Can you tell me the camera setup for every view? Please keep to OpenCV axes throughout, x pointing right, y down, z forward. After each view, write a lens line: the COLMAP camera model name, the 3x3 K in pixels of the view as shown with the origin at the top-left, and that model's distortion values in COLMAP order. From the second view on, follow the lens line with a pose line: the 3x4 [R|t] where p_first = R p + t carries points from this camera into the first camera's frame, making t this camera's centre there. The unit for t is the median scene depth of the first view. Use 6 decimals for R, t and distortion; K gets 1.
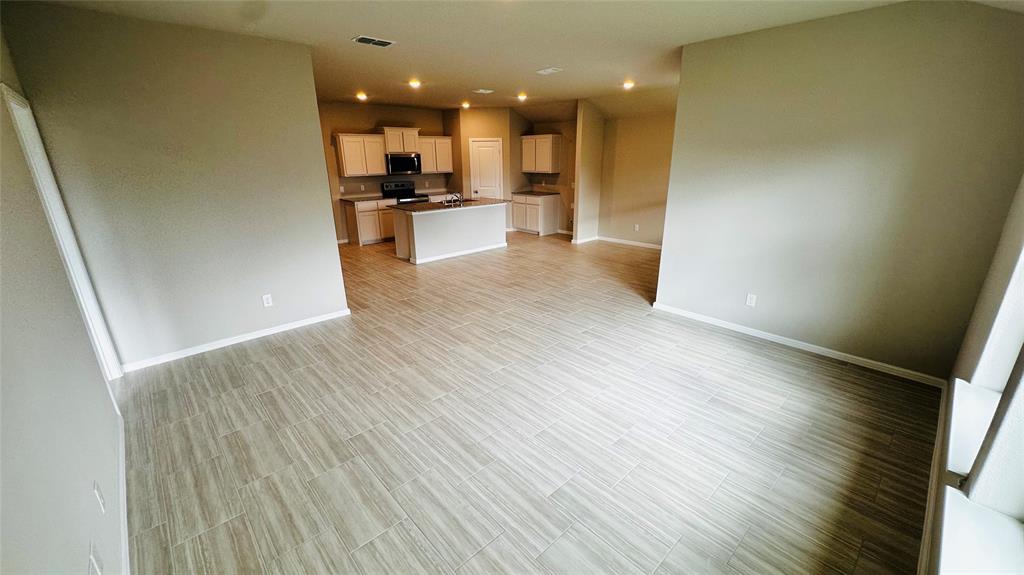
lens RADIAL K [[408.8, 0, 513.1], [0, 408.8, 289.0], [0, 0, 1]] dist [-0.004520, -0.000479]
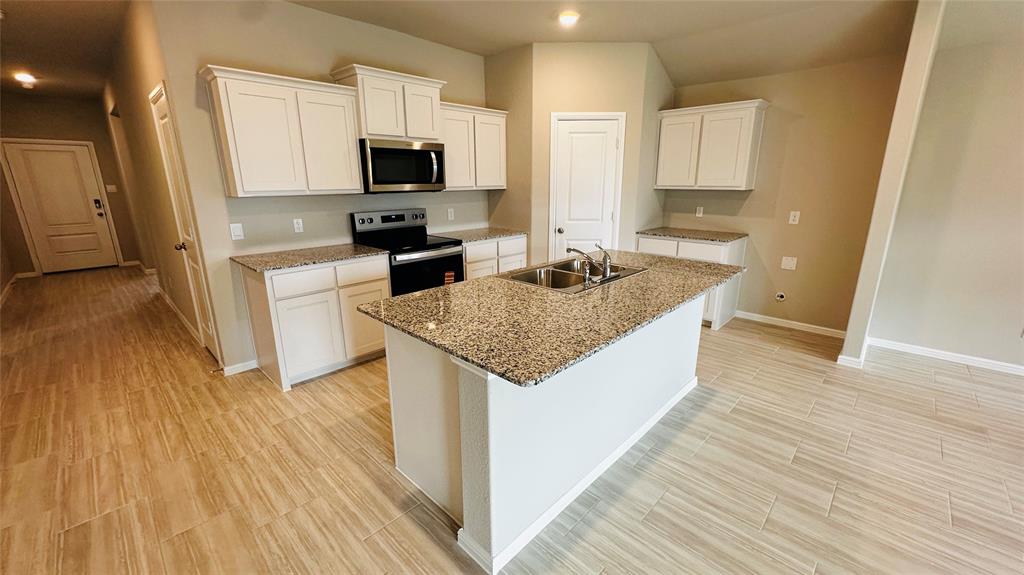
lens RADIAL K [[408.8, 0, 509.1], [0, 408.8, 288.0], [0, 0, 1]] dist [-0.004520, -0.000479]
pose [[0.998721, -0.012045, 0.049107, -0.180989], [0.014903, 0.998190, -0.058256, -0.156727], [-0.048316, 0.058913, 0.997093, 0.583102]]
